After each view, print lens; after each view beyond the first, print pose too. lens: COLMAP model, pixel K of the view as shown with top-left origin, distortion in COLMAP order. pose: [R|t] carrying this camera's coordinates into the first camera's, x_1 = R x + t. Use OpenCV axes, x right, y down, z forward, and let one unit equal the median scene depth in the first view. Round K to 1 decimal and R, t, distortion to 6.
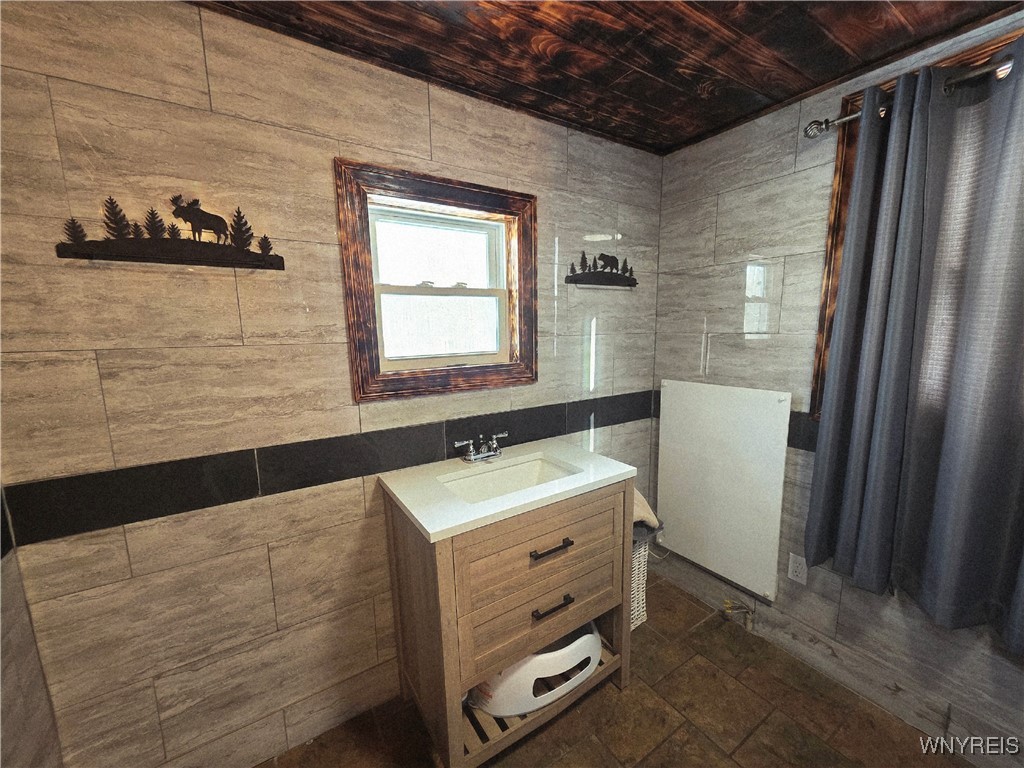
lens RADIAL K [[407.2, 0, 513.3], [0, 407.2, 391.0], [0, 0, 1]] dist [0.003778, -0.000352]
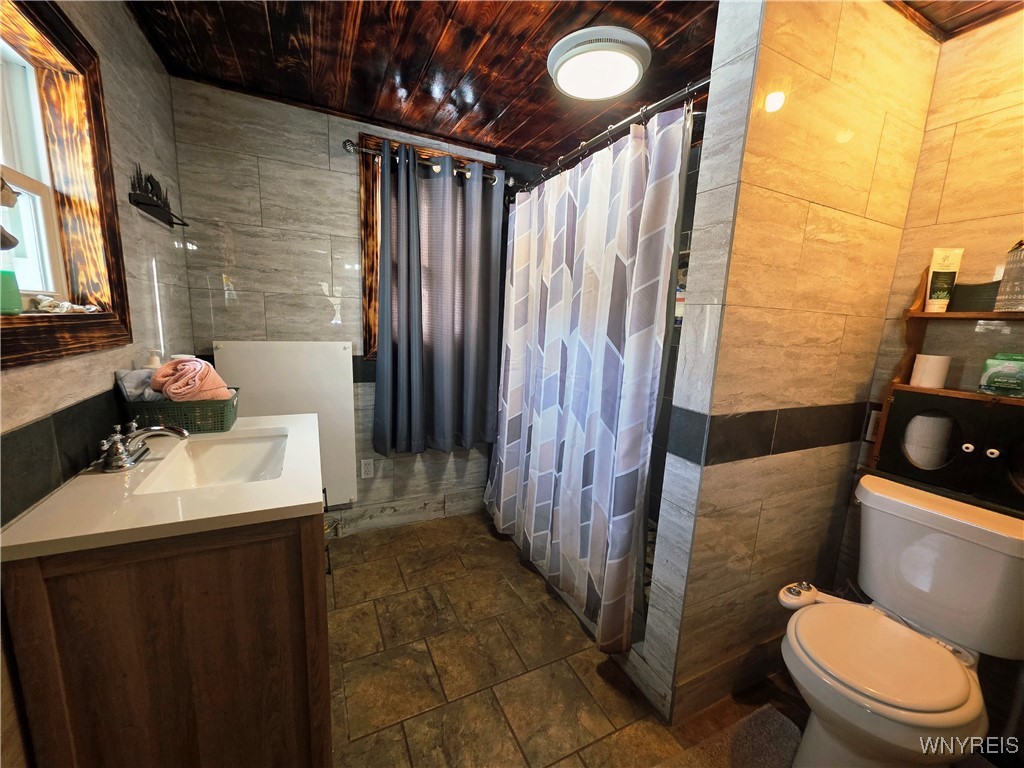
lens RADIAL K [[407.2, 0, 513.3], [0, 407.2, 391.0], [0, 0, 1]] dist [0.003778, -0.000352]
pose [[0.121676, -0.154758, 0.980431, -0.603477], [0.114757, 0.983340, 0.140976, 0.037285], [-0.985914, 0.095358, 0.137409, 0.308457]]
